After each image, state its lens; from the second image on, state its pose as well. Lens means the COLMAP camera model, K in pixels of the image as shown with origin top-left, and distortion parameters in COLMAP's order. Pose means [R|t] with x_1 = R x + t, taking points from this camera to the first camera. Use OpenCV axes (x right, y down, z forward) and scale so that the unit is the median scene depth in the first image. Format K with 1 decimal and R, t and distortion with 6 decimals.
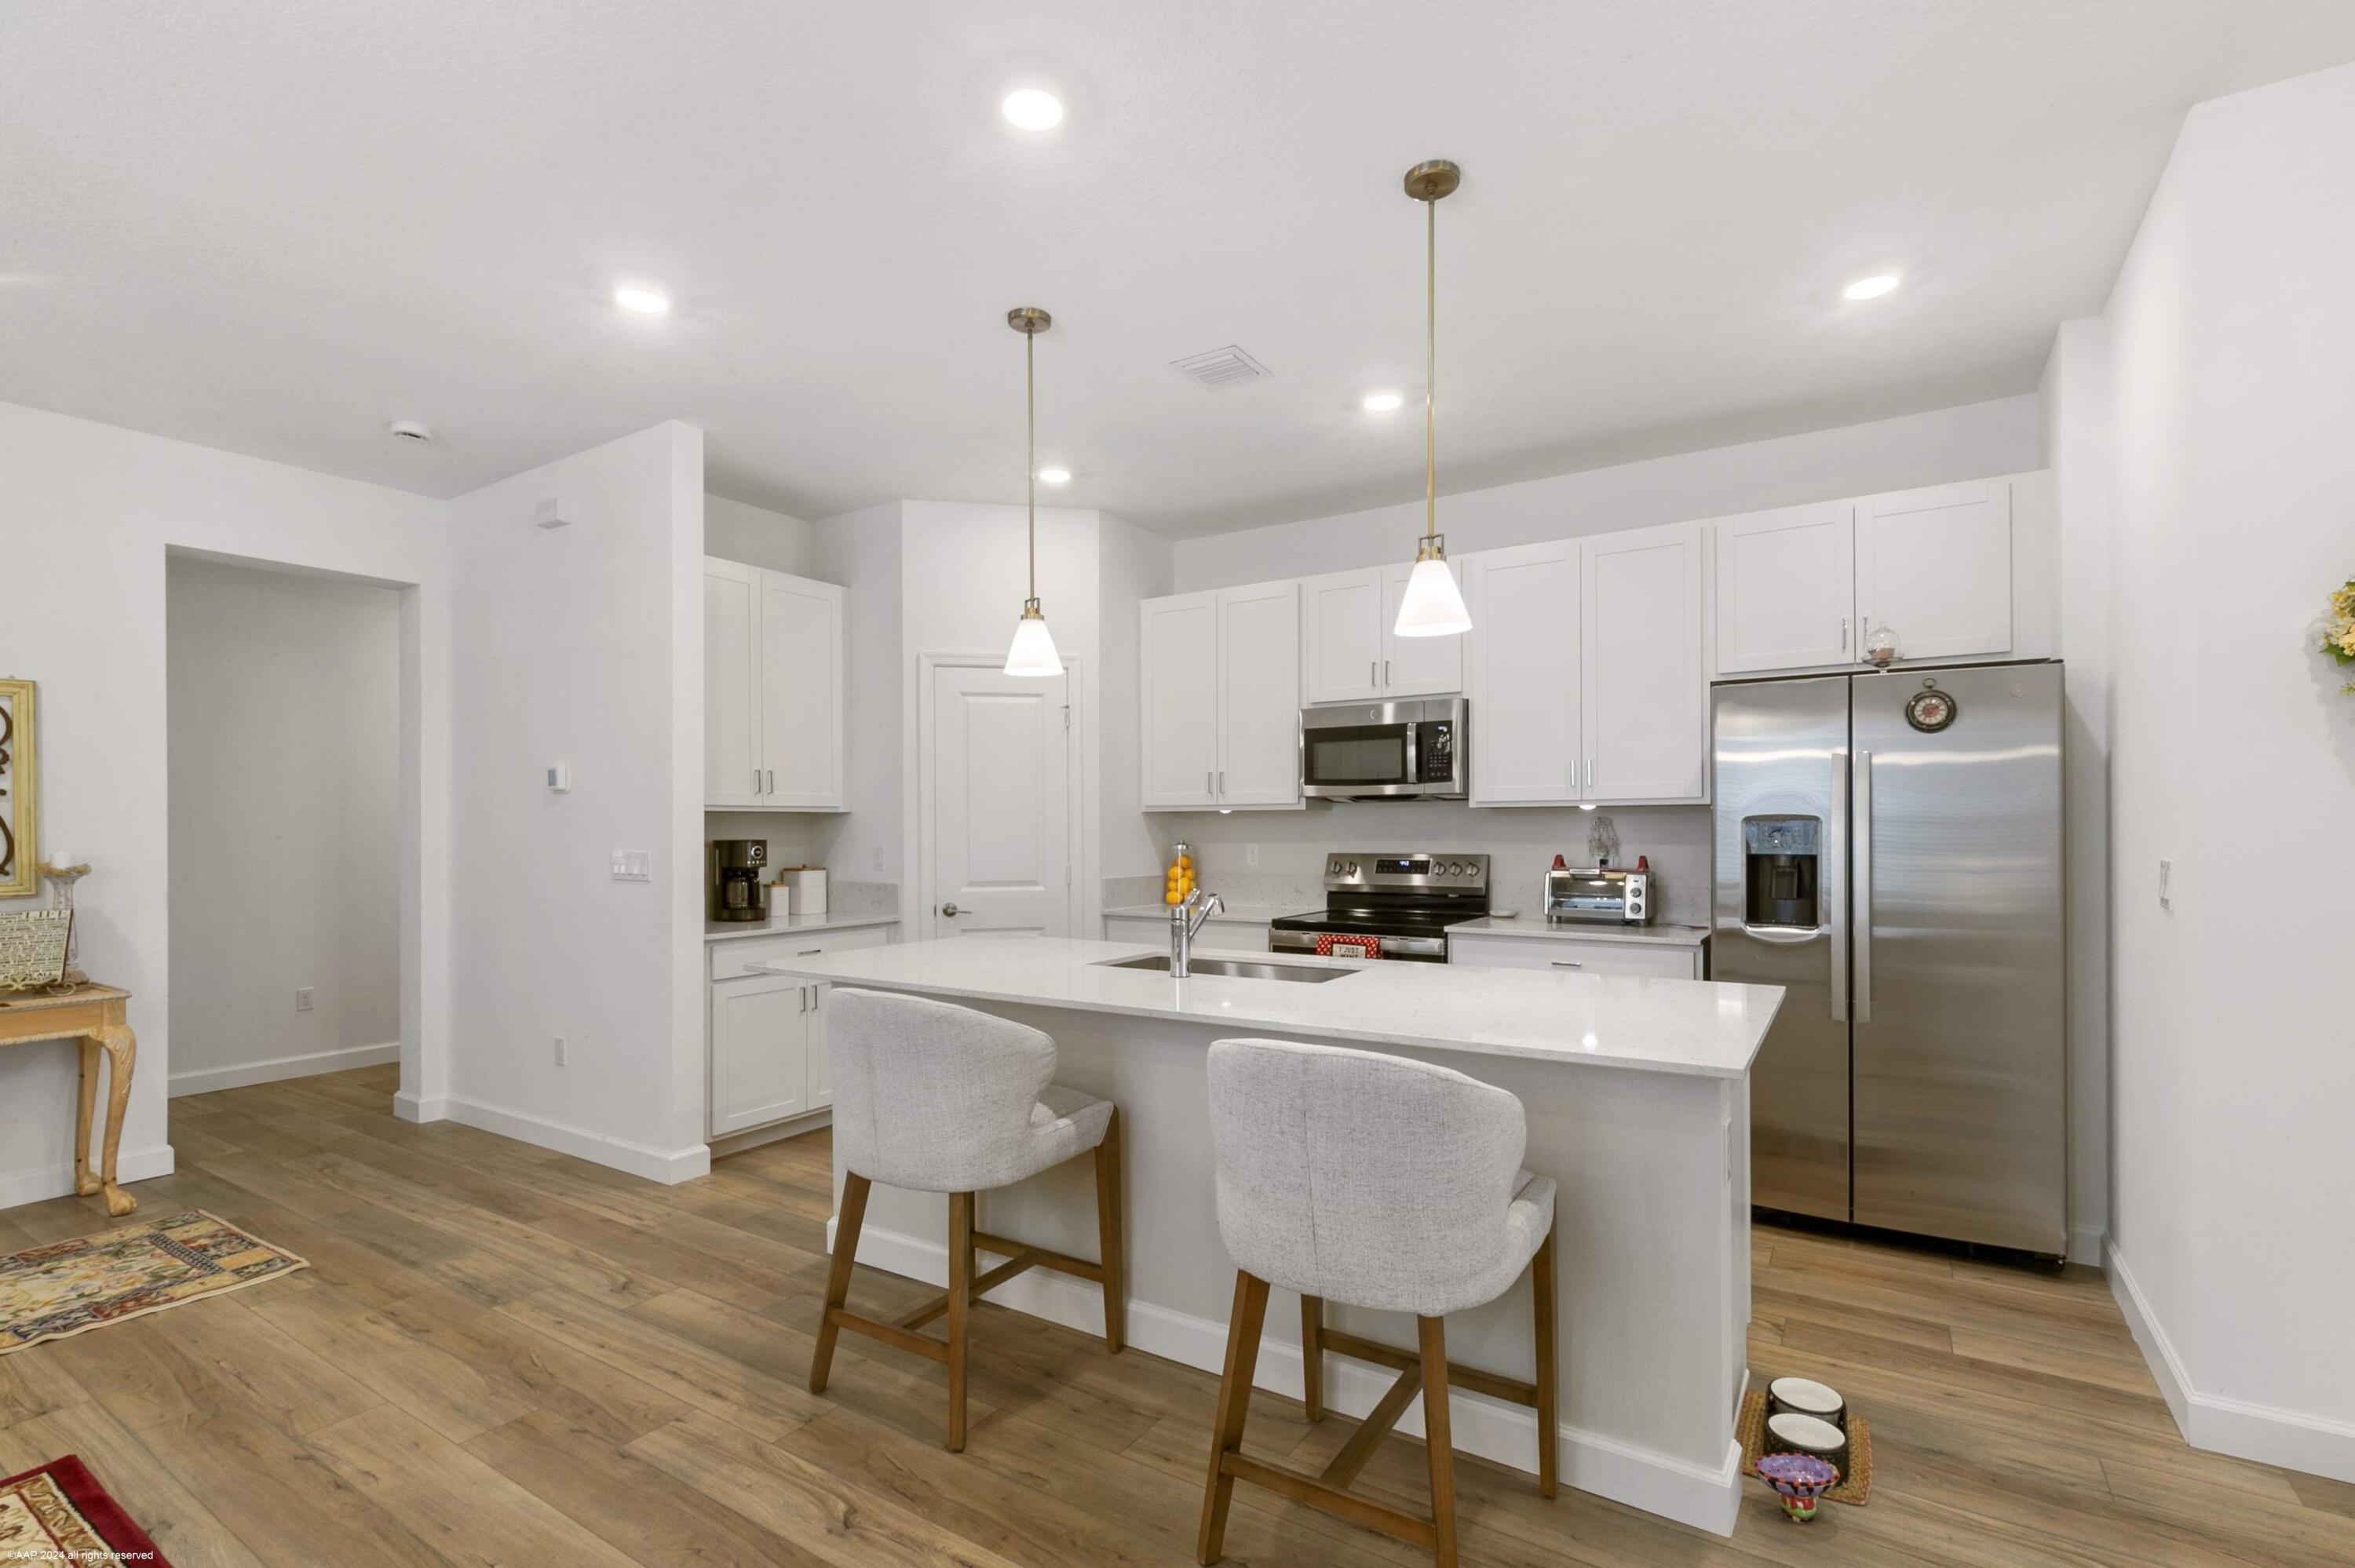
lens RADIAL K [[1080.4, 0, 1181.0], [0, 1080.4, 805.9], [0, 0, 1]] dist [0.004956, -0.000964]
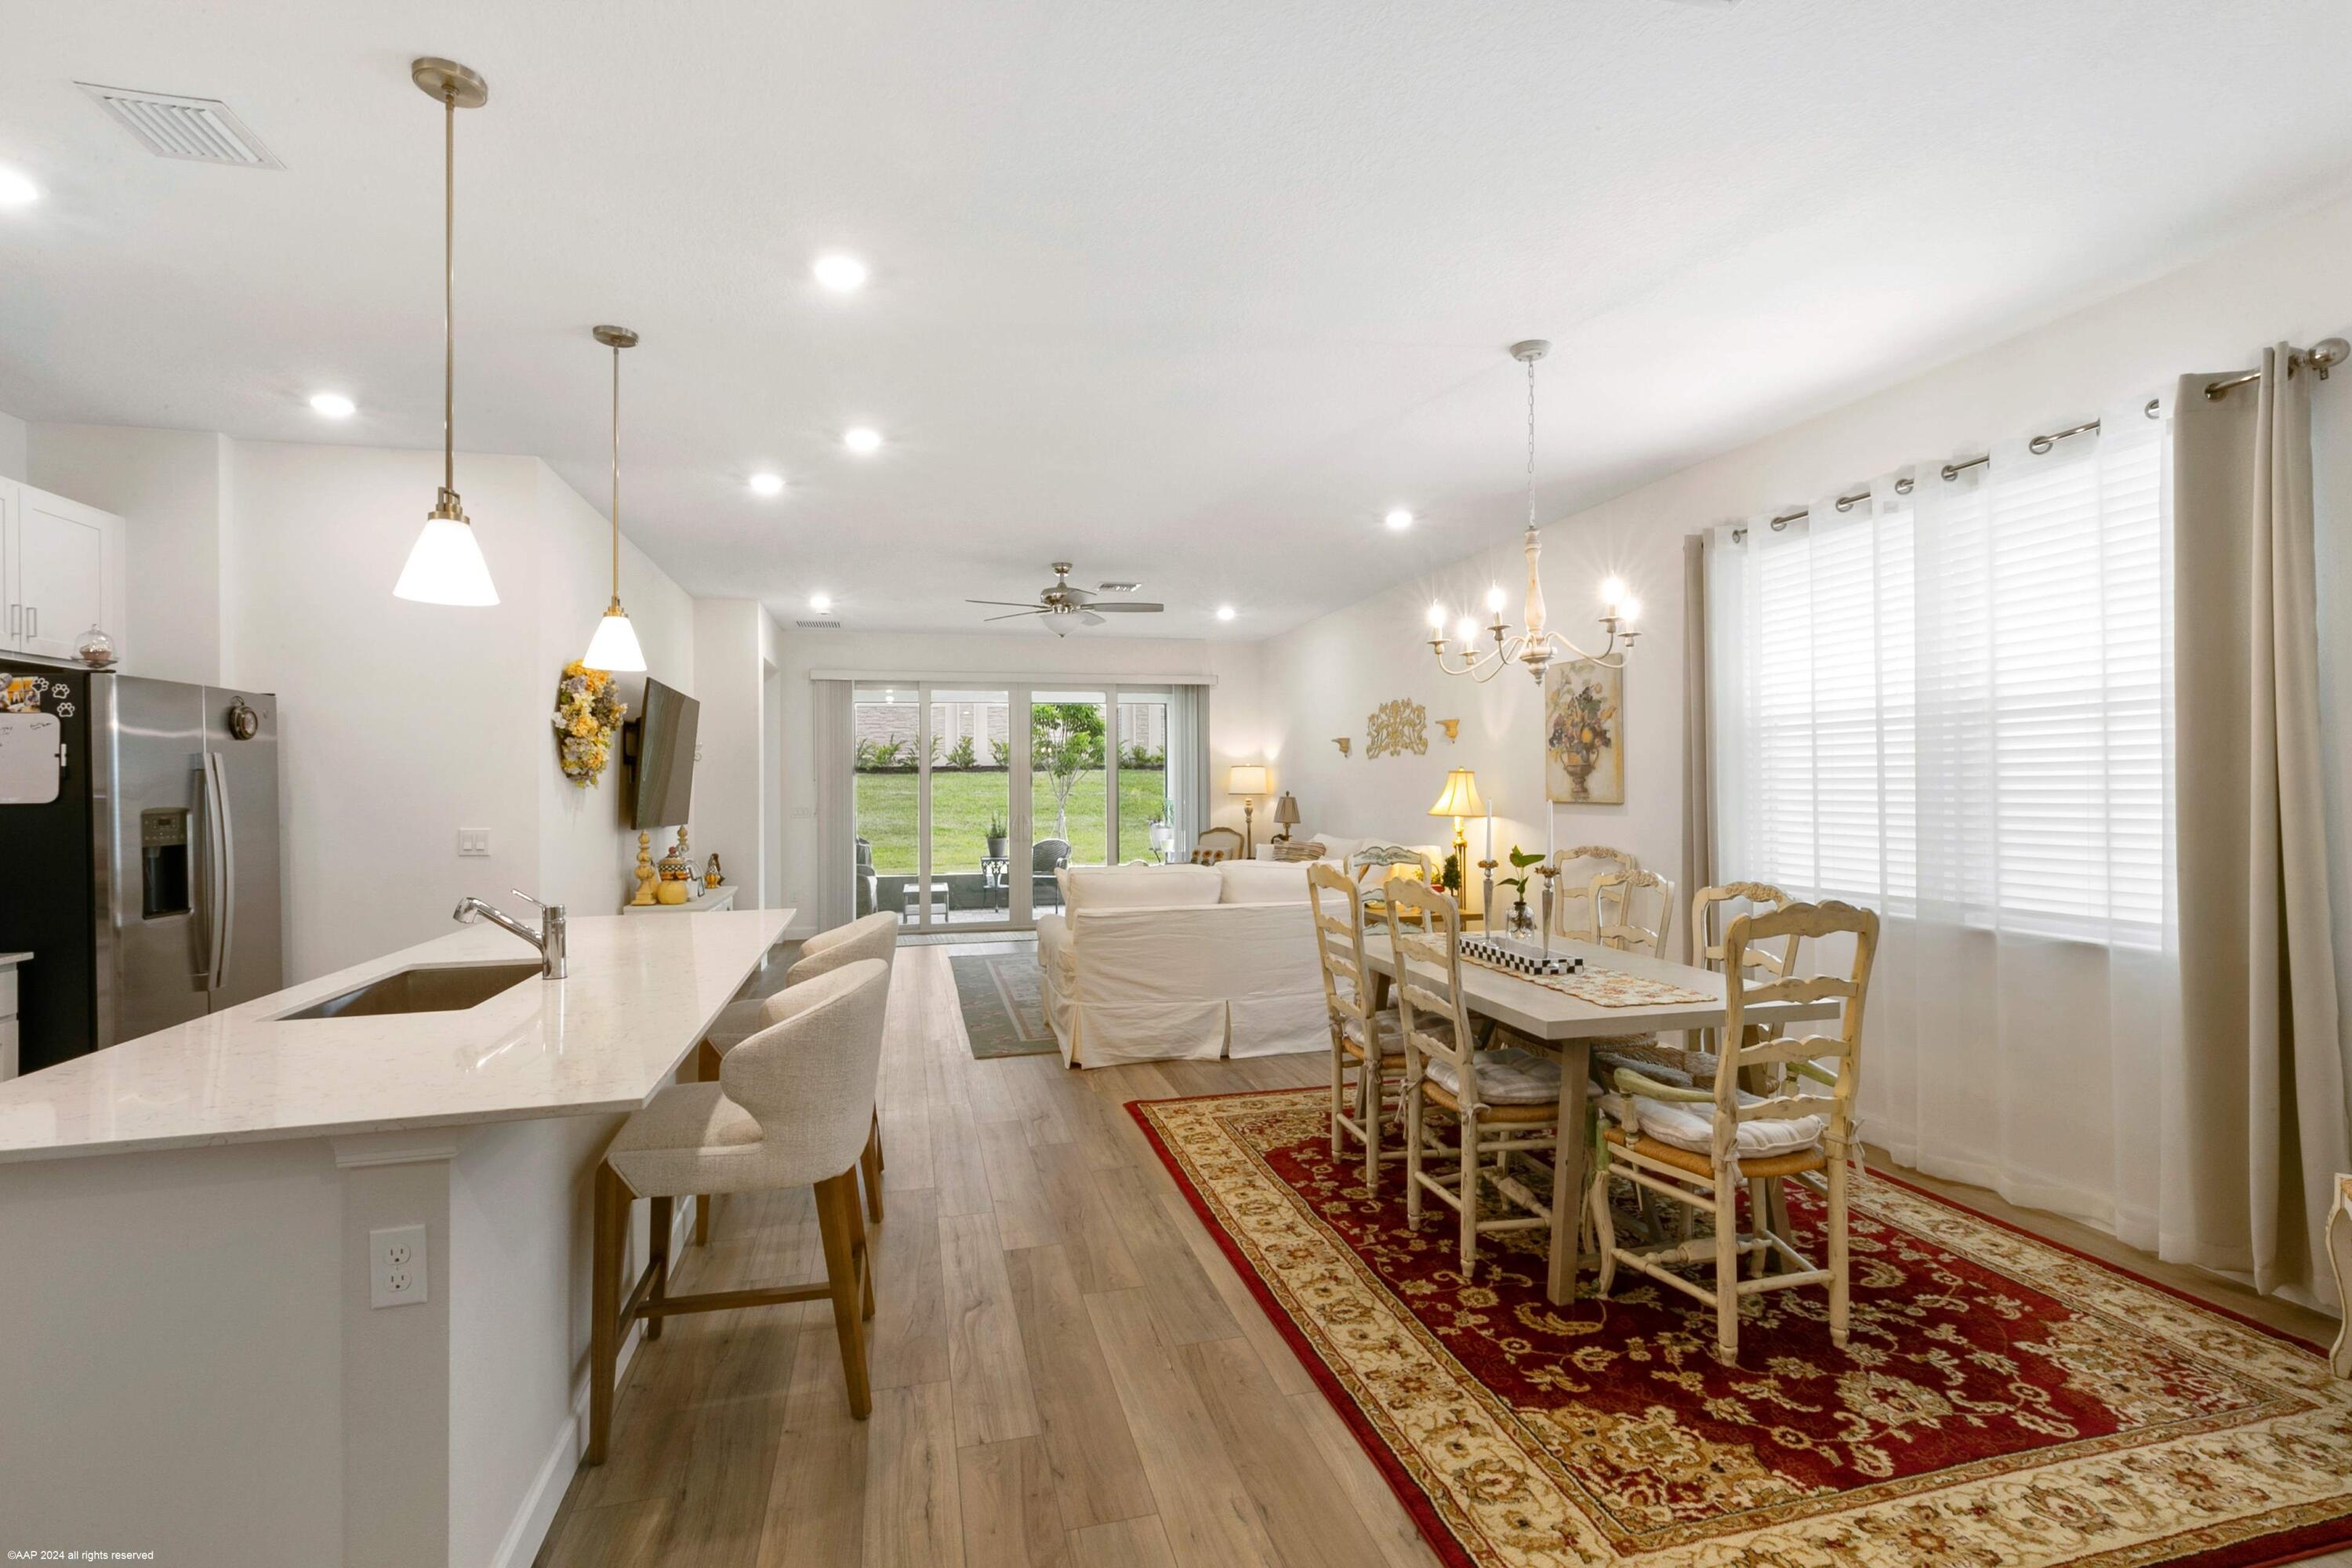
lens RADIAL K [[1079.2, 0, 1191.0], [0, 1079.2, 778.2], [0, 0, 1]] dist [0.004956, -0.000964]
pose [[-0.740376, 0.013774, 0.672052, -1.204975], [0.005232, 0.999878, -0.014729, 0.001439], [-0.672173, -0.007389, -0.740358, 1.532590]]
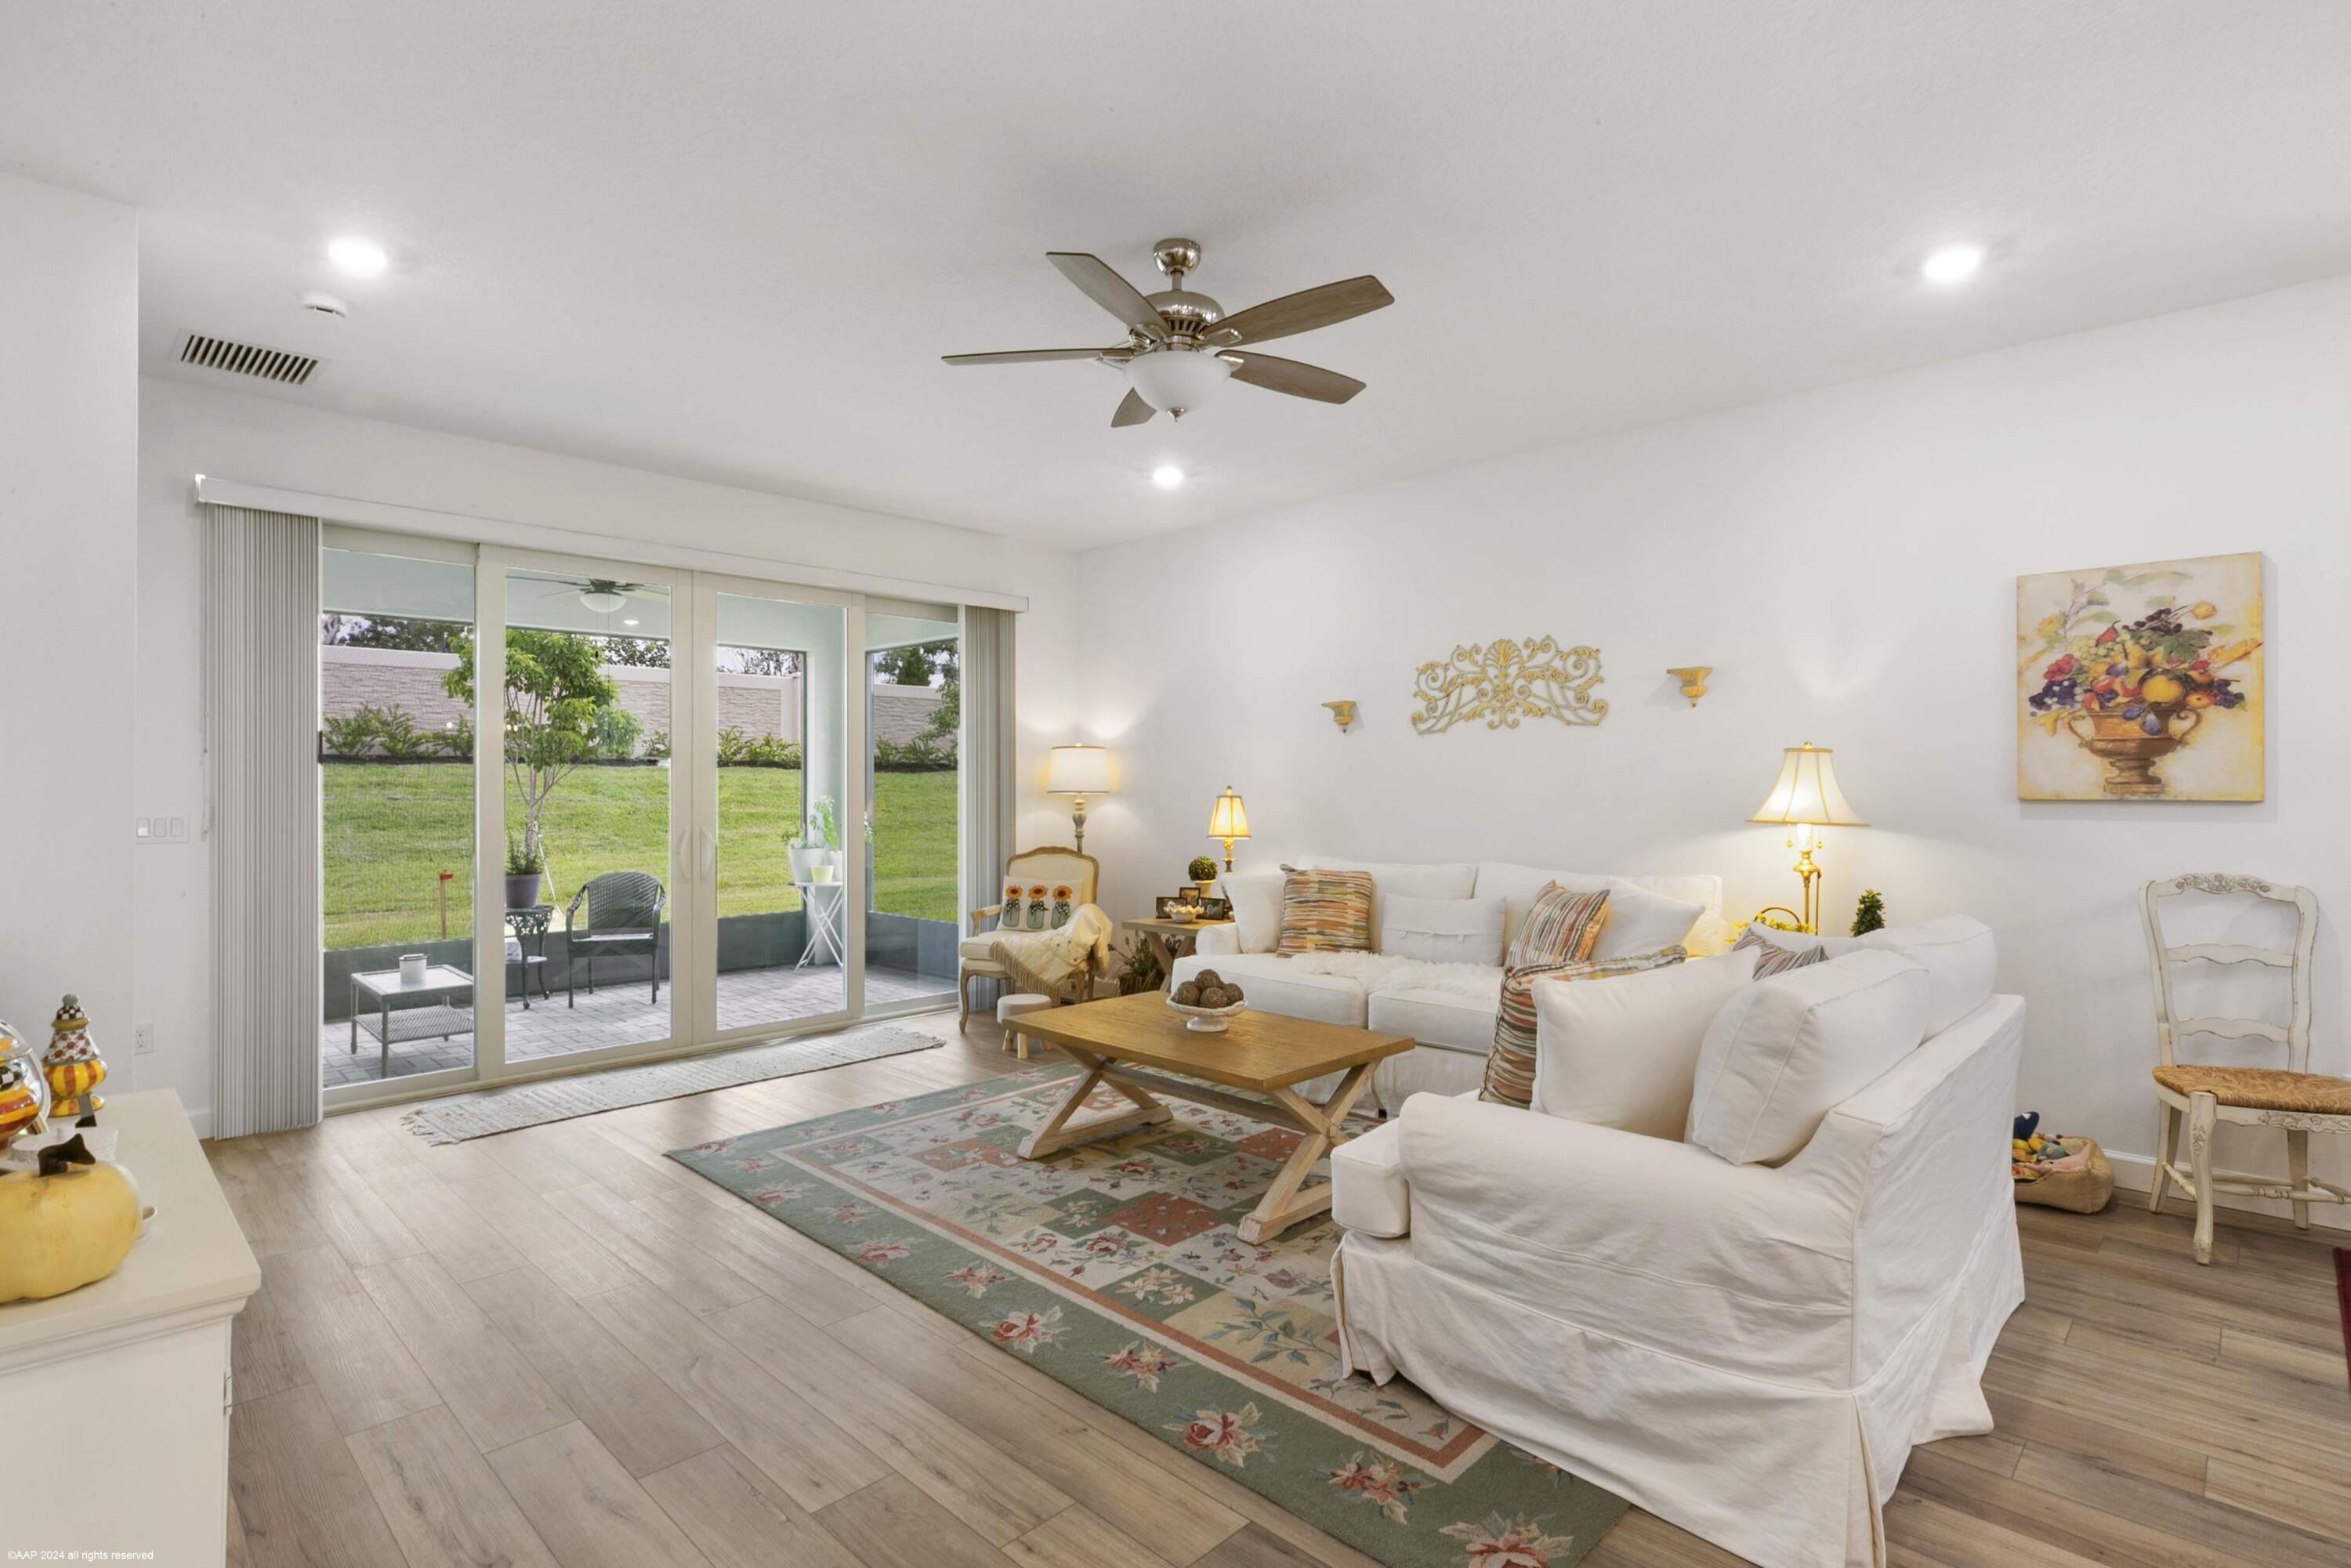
lens RADIAL K [[1154.4, 0, 1193.3], [0, 1154.4, 797.4], [0, 0, 1]] dist [-0.004917, -0.000650]
pose [[-0.981496, 0.004113, 0.191439, 0.677468], [0.004322, 0.999990, 0.000673, 0.013140], [-0.191434, 0.001488, -0.981504, 0.937501]]
